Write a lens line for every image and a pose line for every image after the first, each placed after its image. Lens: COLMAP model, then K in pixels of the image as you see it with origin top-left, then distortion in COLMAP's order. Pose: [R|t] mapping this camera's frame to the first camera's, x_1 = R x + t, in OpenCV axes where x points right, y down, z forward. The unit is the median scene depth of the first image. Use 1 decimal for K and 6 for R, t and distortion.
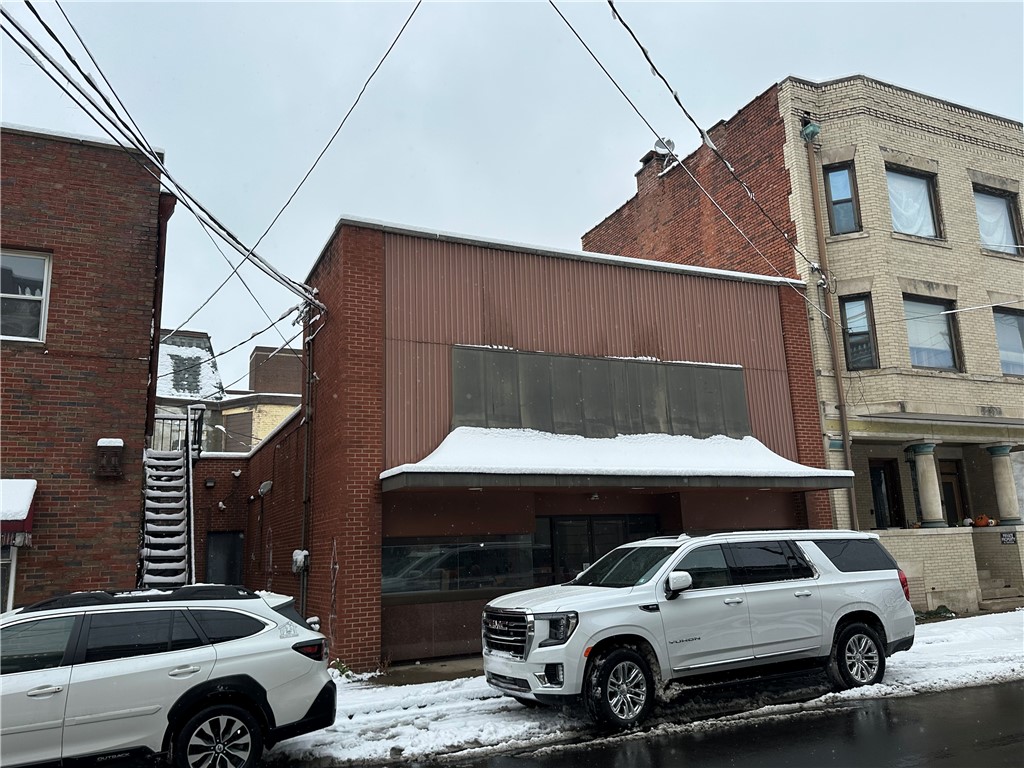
lens RADIAL K [[788.1, 0, 512.3], [0, 788.1, 384.5], [0, 0, 1]] dist [0.036438, -0.009970]
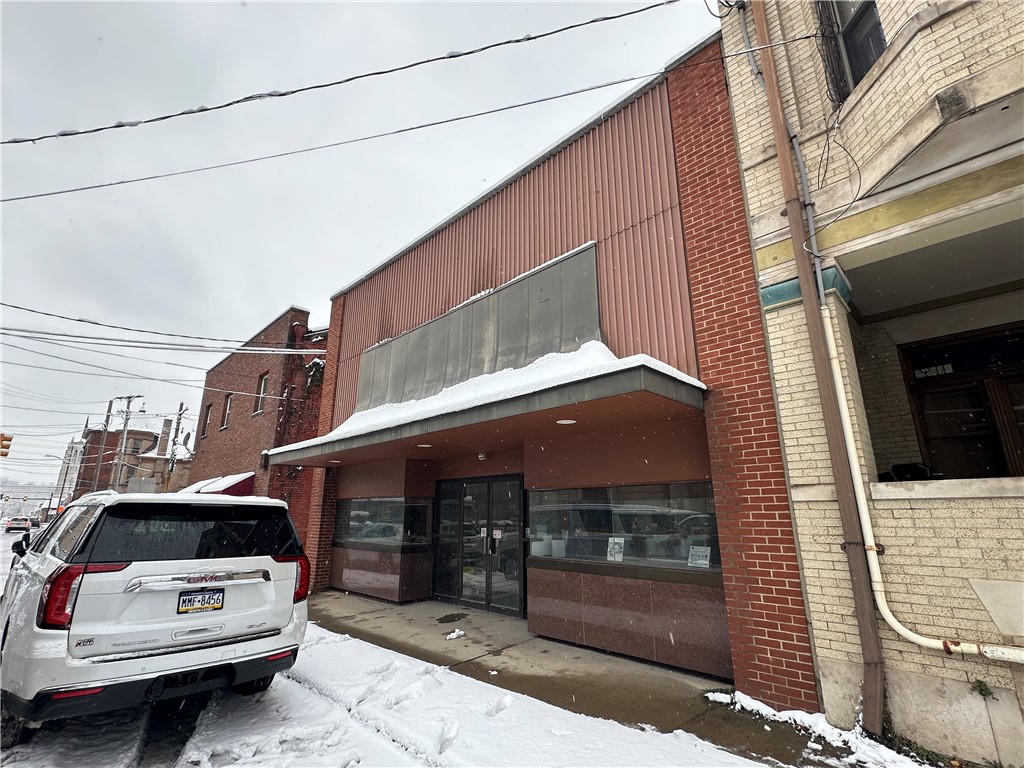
lens RADIAL K [[478.5, 0, 508.9], [0, 478.5, 386.7], [0, 0, 1]] dist [-0.003967, 0.002349]
pose [[0.344268, -0.209436, -0.915213, 0.670362], [0.178534, 0.971619, -0.155186, 0.160401], [0.921740, -0.109971, 0.371889, 0.854215]]
